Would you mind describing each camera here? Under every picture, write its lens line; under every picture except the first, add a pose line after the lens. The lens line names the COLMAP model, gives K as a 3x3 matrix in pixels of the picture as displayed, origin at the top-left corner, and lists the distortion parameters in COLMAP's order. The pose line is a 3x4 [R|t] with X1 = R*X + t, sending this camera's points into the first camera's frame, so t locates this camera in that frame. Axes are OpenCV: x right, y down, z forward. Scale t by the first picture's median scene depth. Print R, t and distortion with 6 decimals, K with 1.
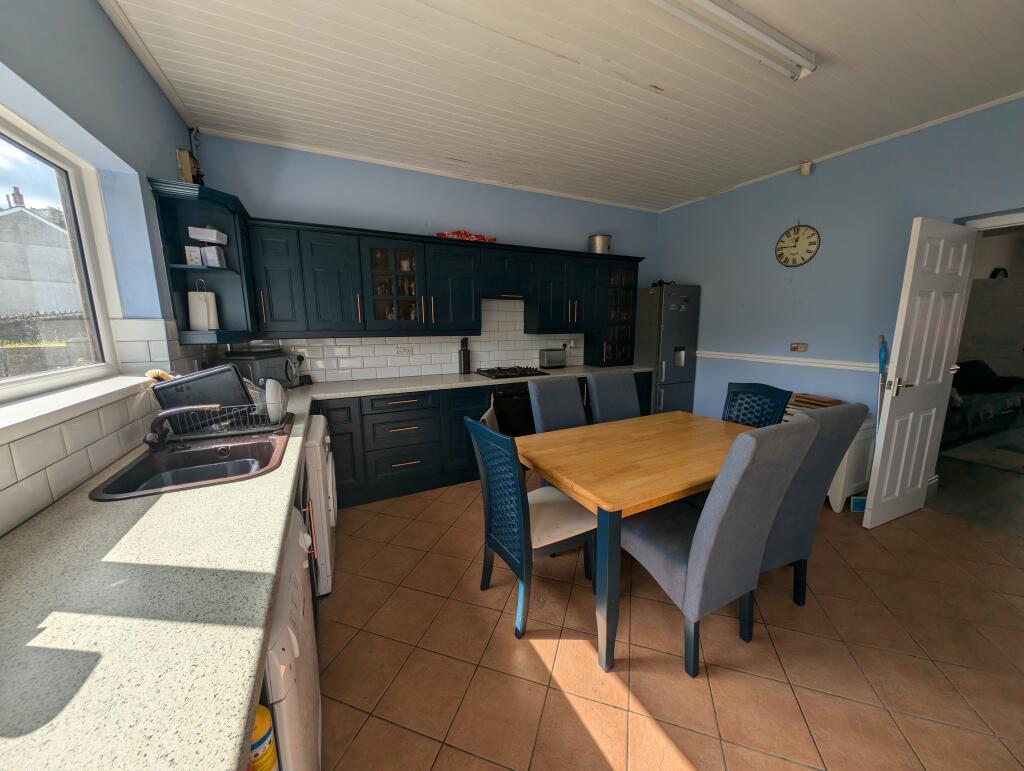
lens RADIAL K [[349.3, 0, 503.4], [0, 349.3, 380.6], [0, 0, 1]] dist [-0.002267, -0.000075]
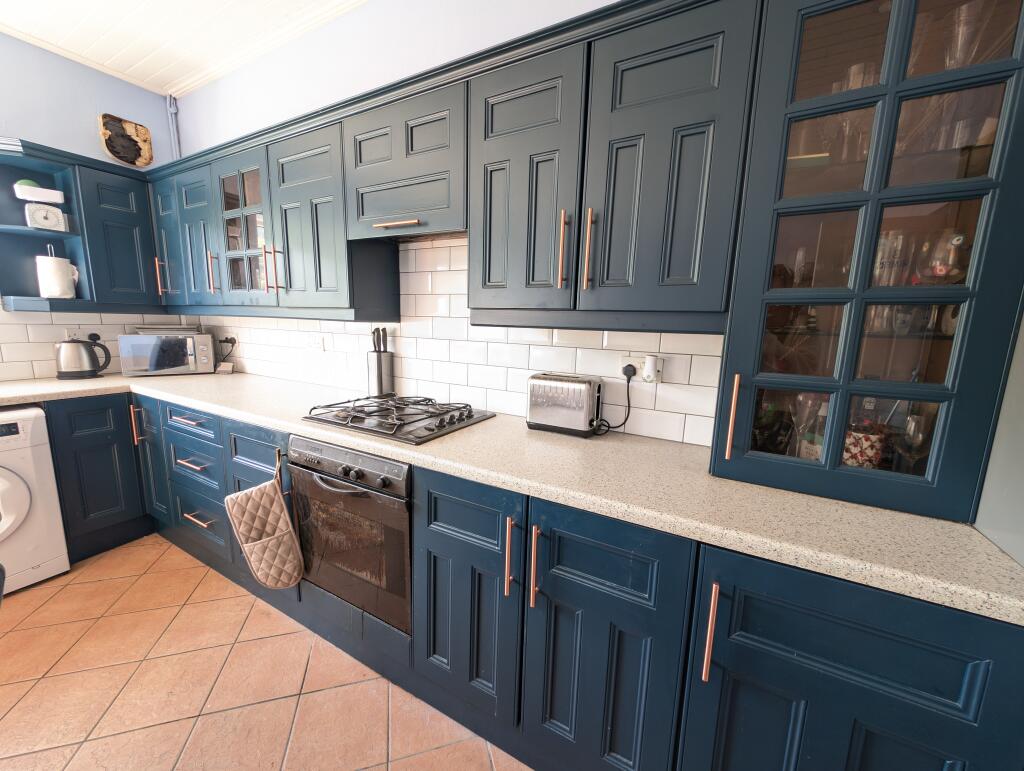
lens RADIAL K [[386.4, 0, 512.0], [0, 386.4, 385.5], [0, 0, 1]] dist [0.002312, -0.000354]
pose [[0.584623, 0.153075, -0.796733, 0.651234], [-0.164343, 0.984024, 0.068468, -0.156144], [0.794485, 0.090910, 0.600440, 1.173405]]
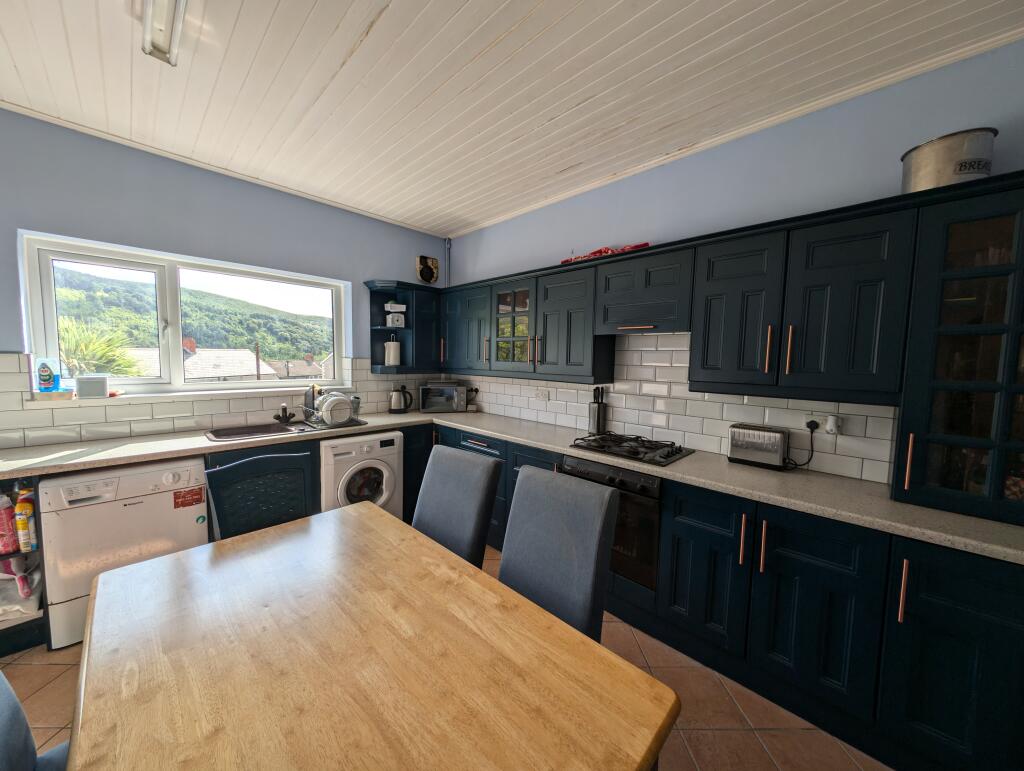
lens RADIAL K [[364.7, 0, 511.4], [0, 364.7, 386.1], [0, 0, 1]] dist [0.000345, -0.000148]
pose [[0.343152, 0.082188, -0.935677, 0.788708], [-0.176270, 0.984100, 0.021795, -0.153126], [0.922592, 0.157453, 0.352183, 0.785268]]
